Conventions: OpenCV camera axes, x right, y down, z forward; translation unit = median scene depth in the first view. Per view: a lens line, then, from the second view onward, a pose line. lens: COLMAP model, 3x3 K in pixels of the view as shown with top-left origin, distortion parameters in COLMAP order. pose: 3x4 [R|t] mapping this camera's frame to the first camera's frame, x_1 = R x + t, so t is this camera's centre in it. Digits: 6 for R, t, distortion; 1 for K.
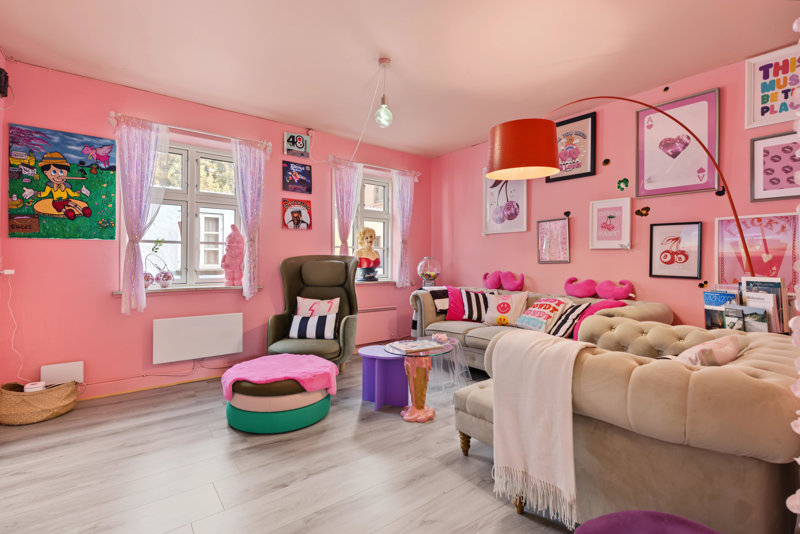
lens RADIAL K [[368.6, 0, 396.3], [0, 368.6, 256.4], [0, 0, 1]] dist [0.003041, -0.000373]
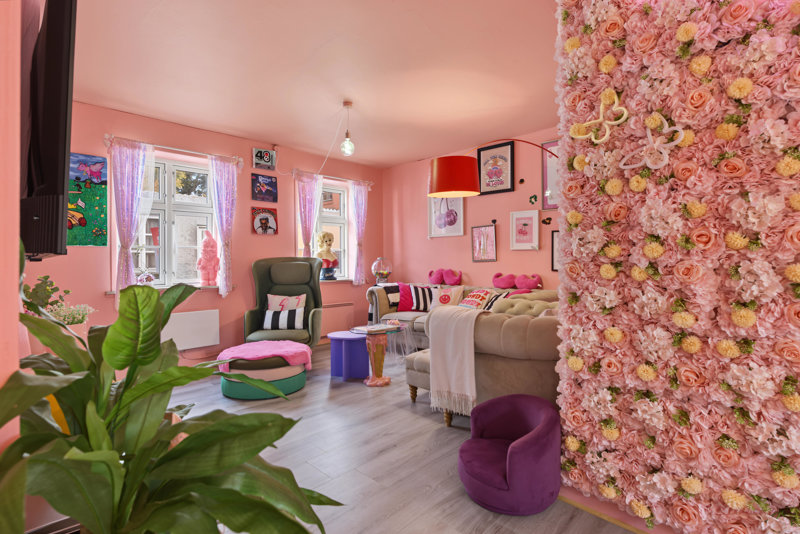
lens RADIAL K [[391.8, 0, 394.3], [0, 391.8, 255.9], [0, 0, 1]] dist [-0.005362, 0.000395]
pose [[0.991264, -0.011228, 0.131417, -0.046008], [0.011416, 0.999935, -0.000681, -0.003919], [-0.131401, 0.002175, 0.991327, -0.290160]]
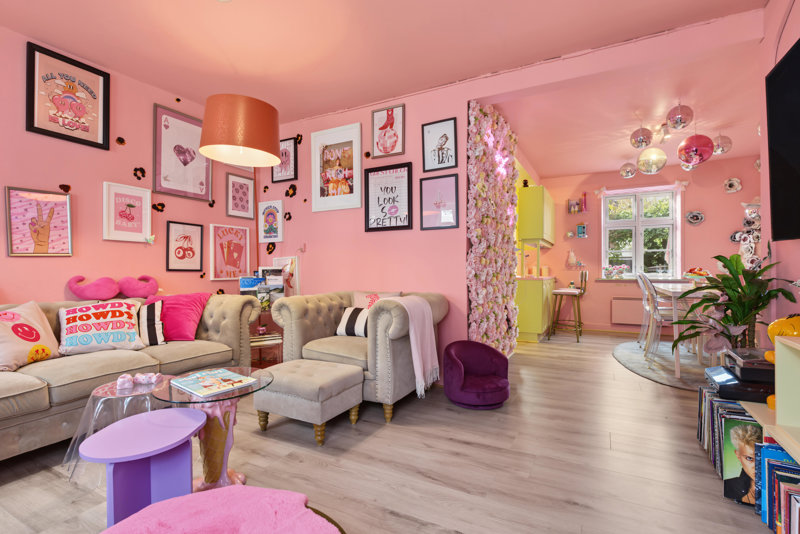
lens RADIAL K [[387.1, 0, 397.7], [0, 387.1, 271.2], [0, 0, 1]] dist [-0.005153, -0.001799]
pose [[-0.415309, -0.010412, 0.909621, -0.558890], [-0.008941, 0.999933, 0.007363, 0.040070], [-0.909637, -0.005075, -0.415374, 0.830395]]
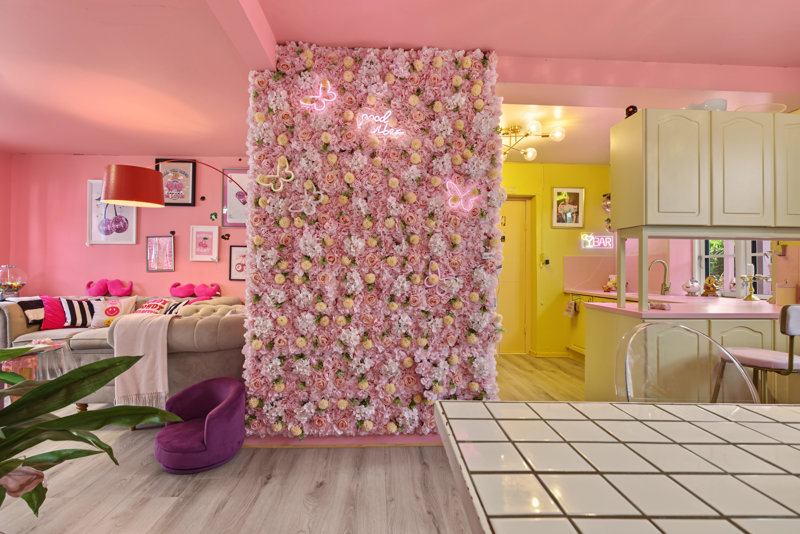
lens RADIAL K [[370.3, 0, 397.7], [0, 370.3, 265.9], [0, 0, 1]] dist [-0.004027, 0.000150]
pose [[0.569186, 0.007320, 0.822176, -0.163945], [-0.009106, 0.999955, -0.002599, -0.005985], [-0.822159, -0.006007, 0.569227, -0.418071]]
